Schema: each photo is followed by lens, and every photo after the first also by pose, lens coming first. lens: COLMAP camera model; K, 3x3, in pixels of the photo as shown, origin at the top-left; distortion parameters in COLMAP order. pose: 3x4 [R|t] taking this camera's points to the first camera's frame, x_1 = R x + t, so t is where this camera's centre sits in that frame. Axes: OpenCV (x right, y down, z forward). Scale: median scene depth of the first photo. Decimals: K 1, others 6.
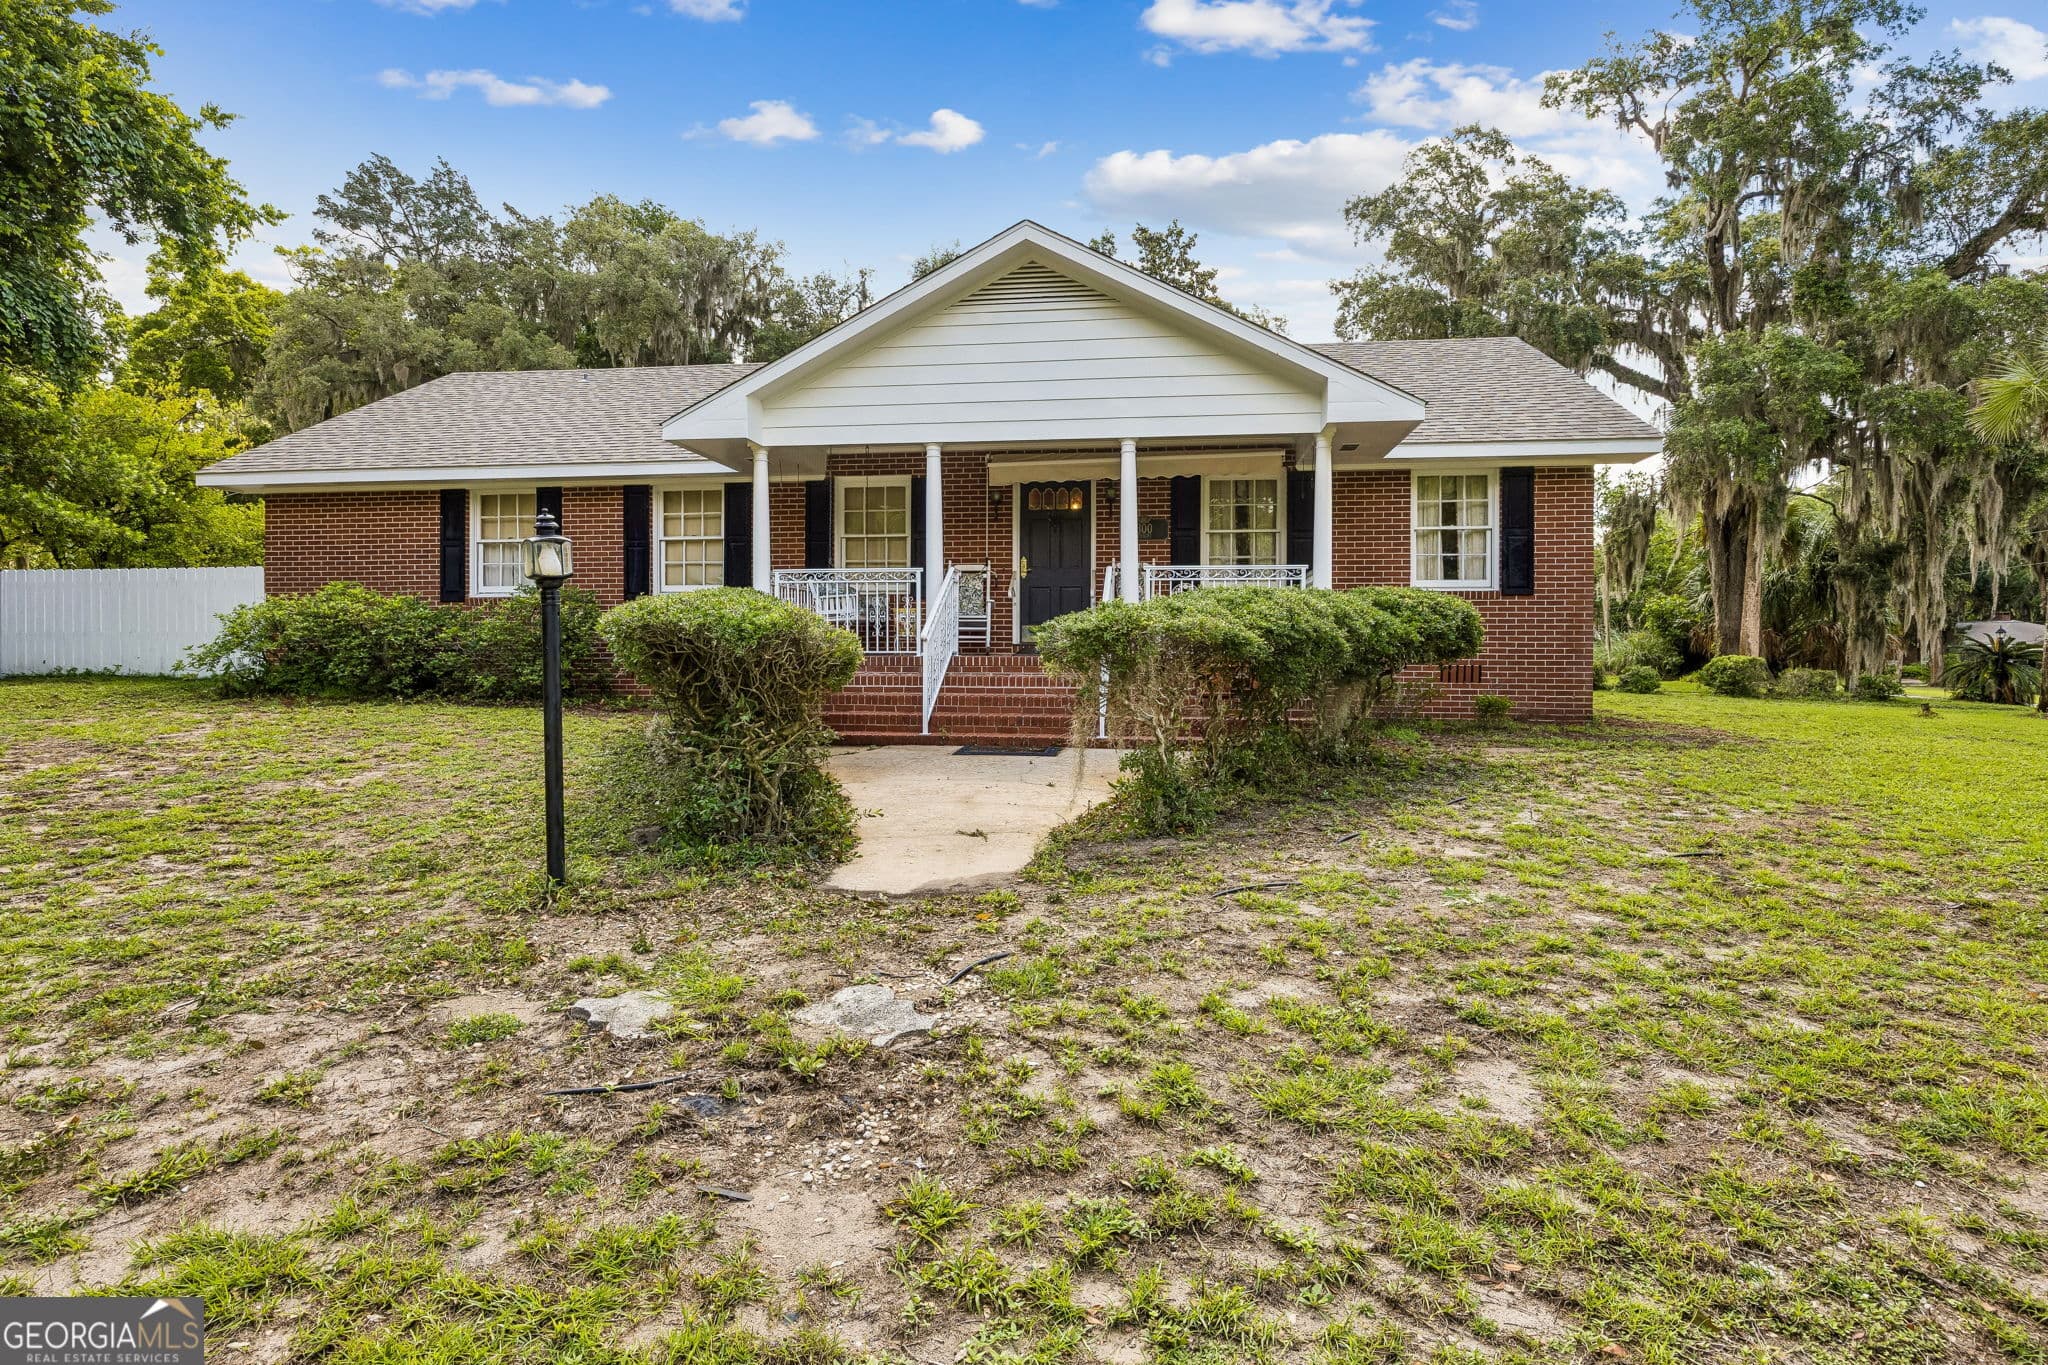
lens RADIAL K [[1070.4, 0, 1027.6], [0, 1070.4, 661.2], [0, 0, 1]] dist [-0.005314, -0.001311]
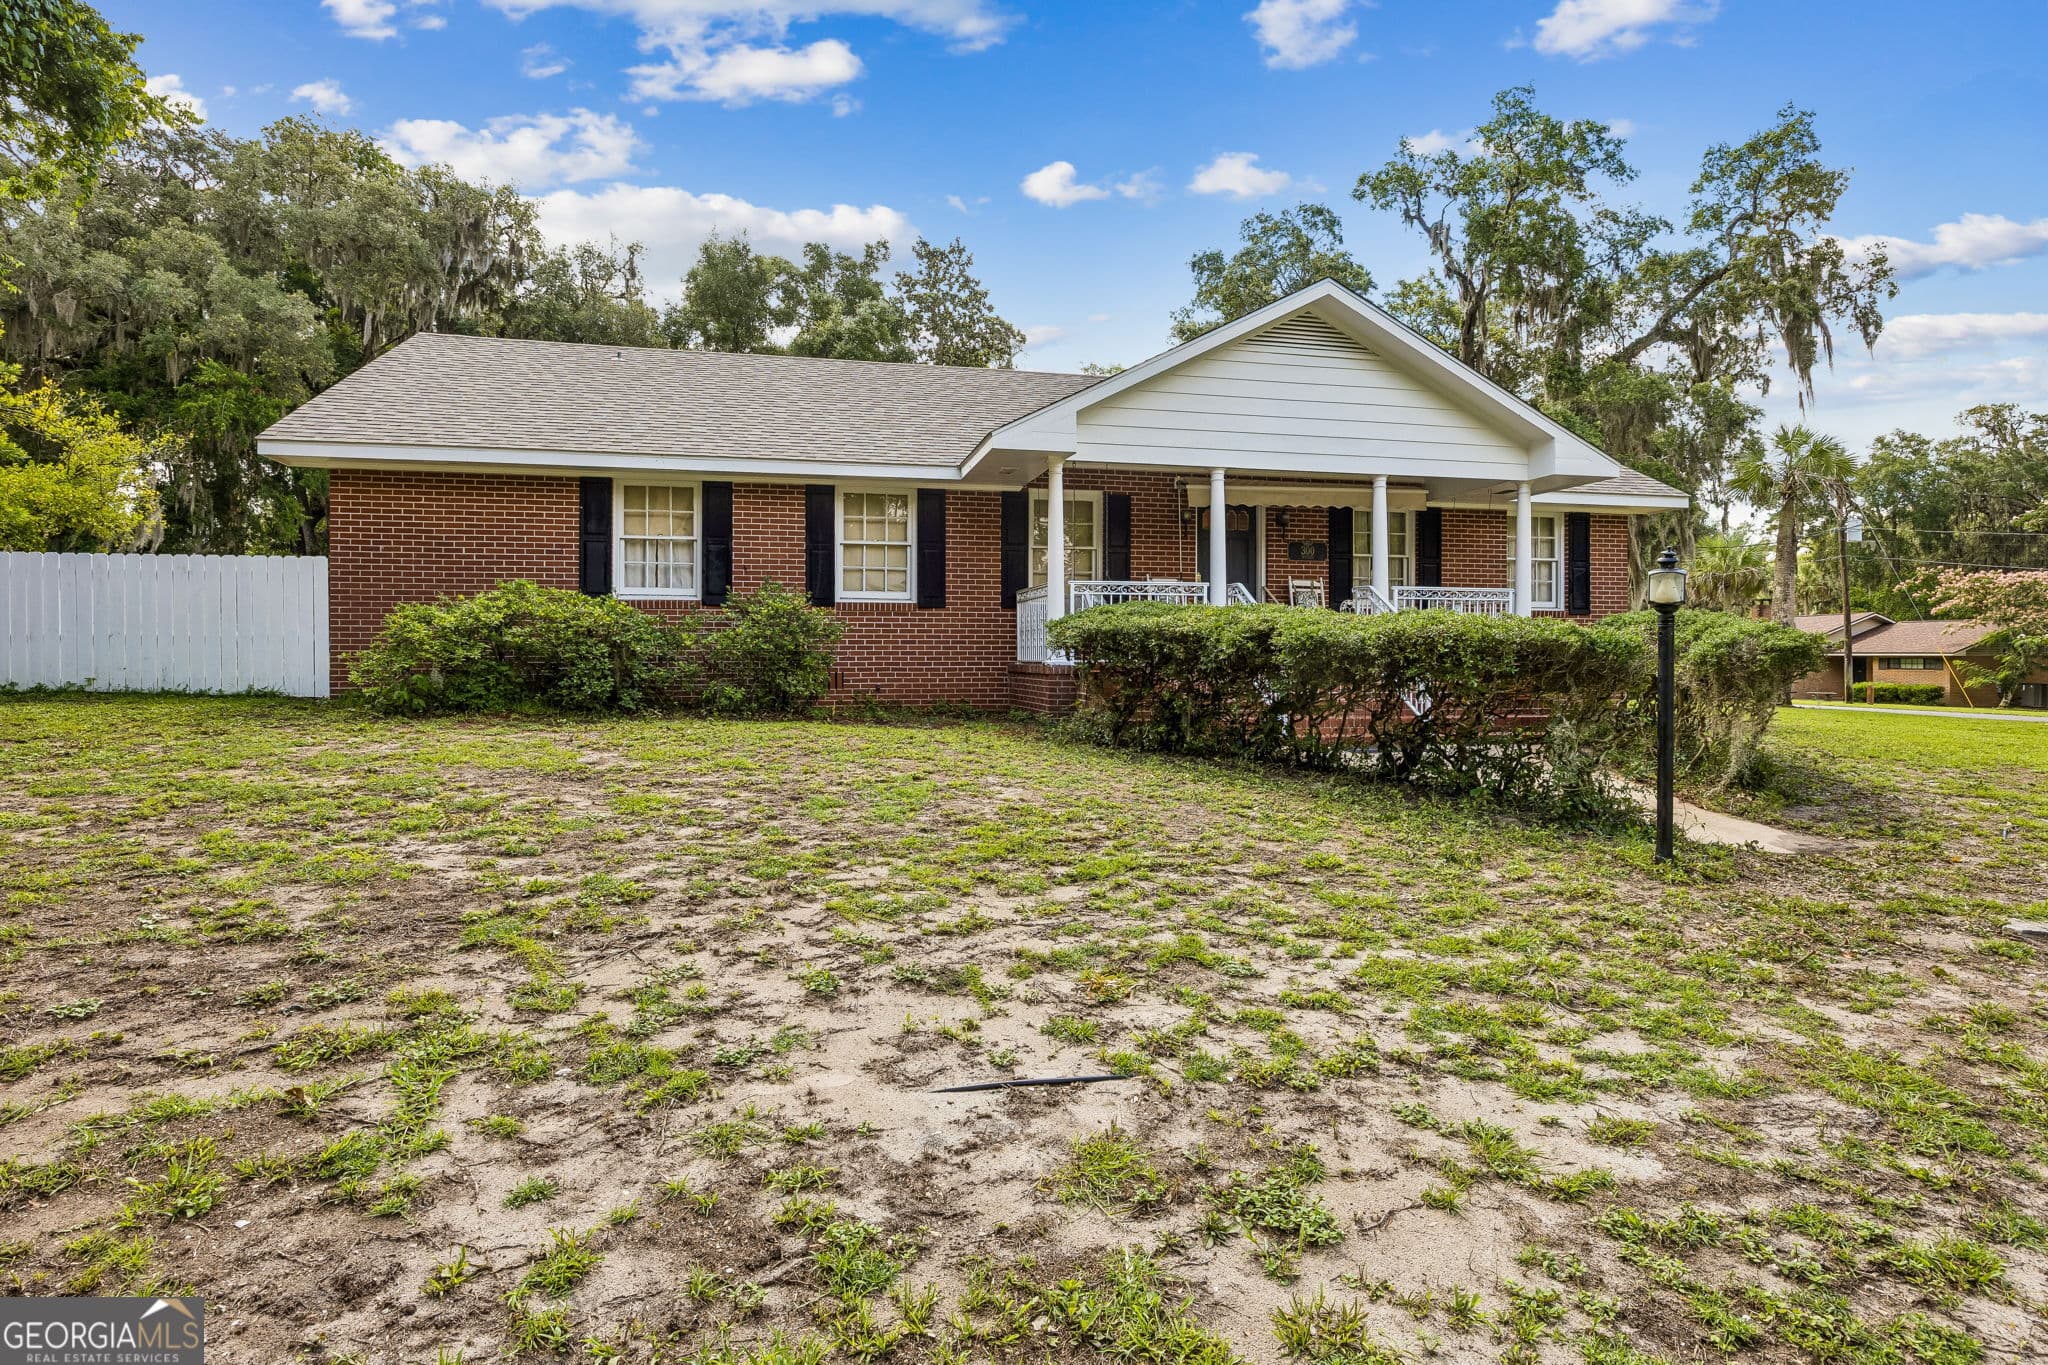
lens RADIAL K [[1070.4, 0, 1027.6], [0, 1070.4, 661.2], [0, 0, 1]] dist [-0.005314, -0.001311]
pose [[0.937325, -0.001290, 0.348453, -0.484631], [0.002650, 0.999991, -0.003427, -0.003796], [-0.348445, 0.004136, 0.937320, 0.040557]]
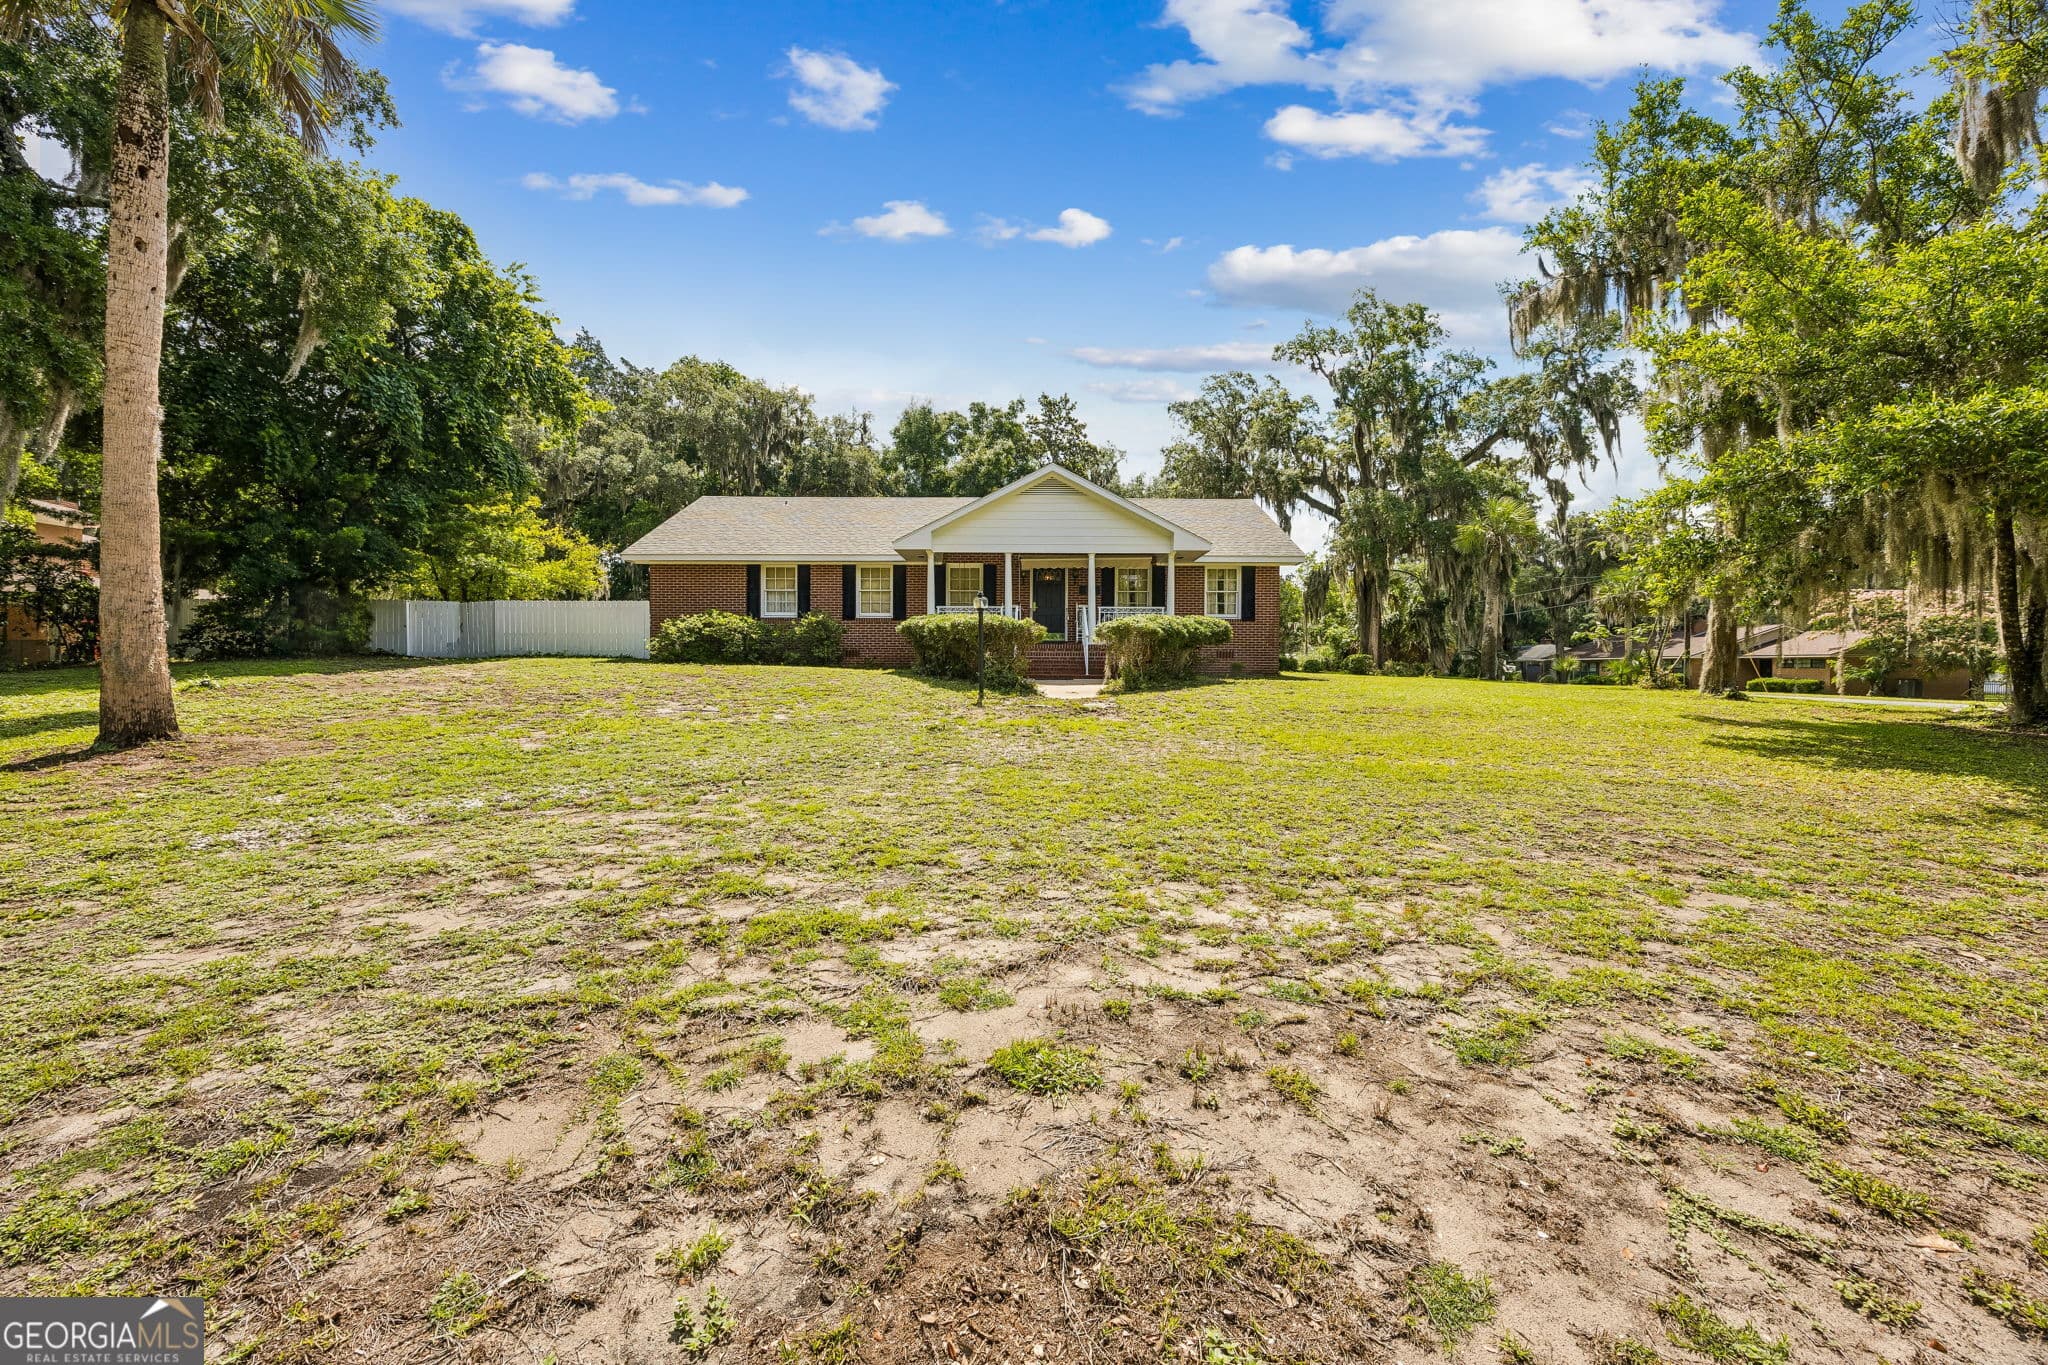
lens RADIAL K [[780.1, 0, 1031.4], [0, 780.1, 673.5], [0, 0, 1]] dist [-0.002071, -0.000380]
pose [[0.991148, 0.001328, 0.132757, -0.197853], [-0.001290, 0.999999, -0.000373, 0.044577], [-0.132757, 0.000199, 0.991149, -0.519218]]
